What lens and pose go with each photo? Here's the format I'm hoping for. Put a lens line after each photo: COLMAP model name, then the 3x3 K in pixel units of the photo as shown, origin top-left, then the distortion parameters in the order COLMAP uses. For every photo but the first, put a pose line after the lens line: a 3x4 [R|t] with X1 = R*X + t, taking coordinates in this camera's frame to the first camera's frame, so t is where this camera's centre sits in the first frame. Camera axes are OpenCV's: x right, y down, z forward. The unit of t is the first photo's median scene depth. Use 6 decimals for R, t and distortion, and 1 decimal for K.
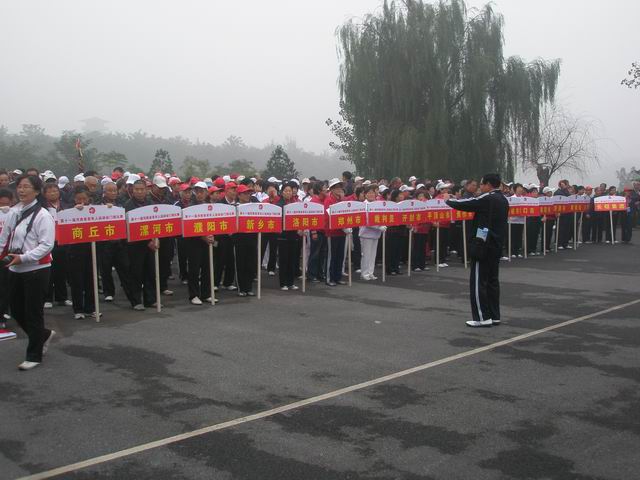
lens RADIAL K [[695.9, 0, 285.9], [0, 695.9, 248.6], [0, 0, 1]] dist [0.118604, 0.000000]
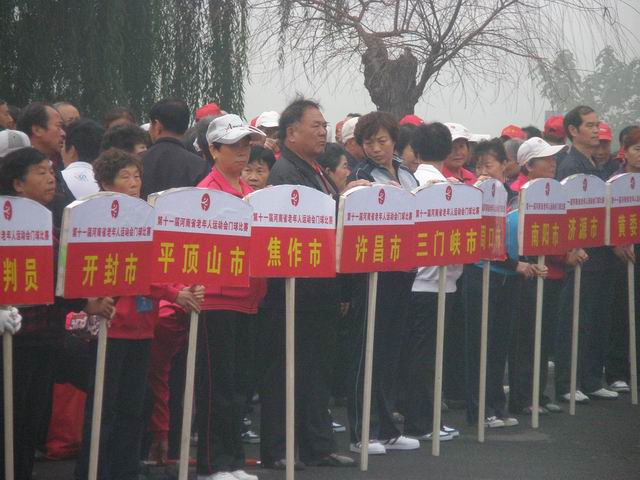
lens RADIAL K [[3432.4, 0, 322.5], [0, 3432.4, 241.0], [0, 0, 1]] dist [0.559568, 0.000000]
pose [[0.946794, -0.023544, 0.320979, -0.110332], [0.042818, 0.997670, -0.053119, 0.008445], [-0.318980, 0.064036, 0.945596, -0.089935]]
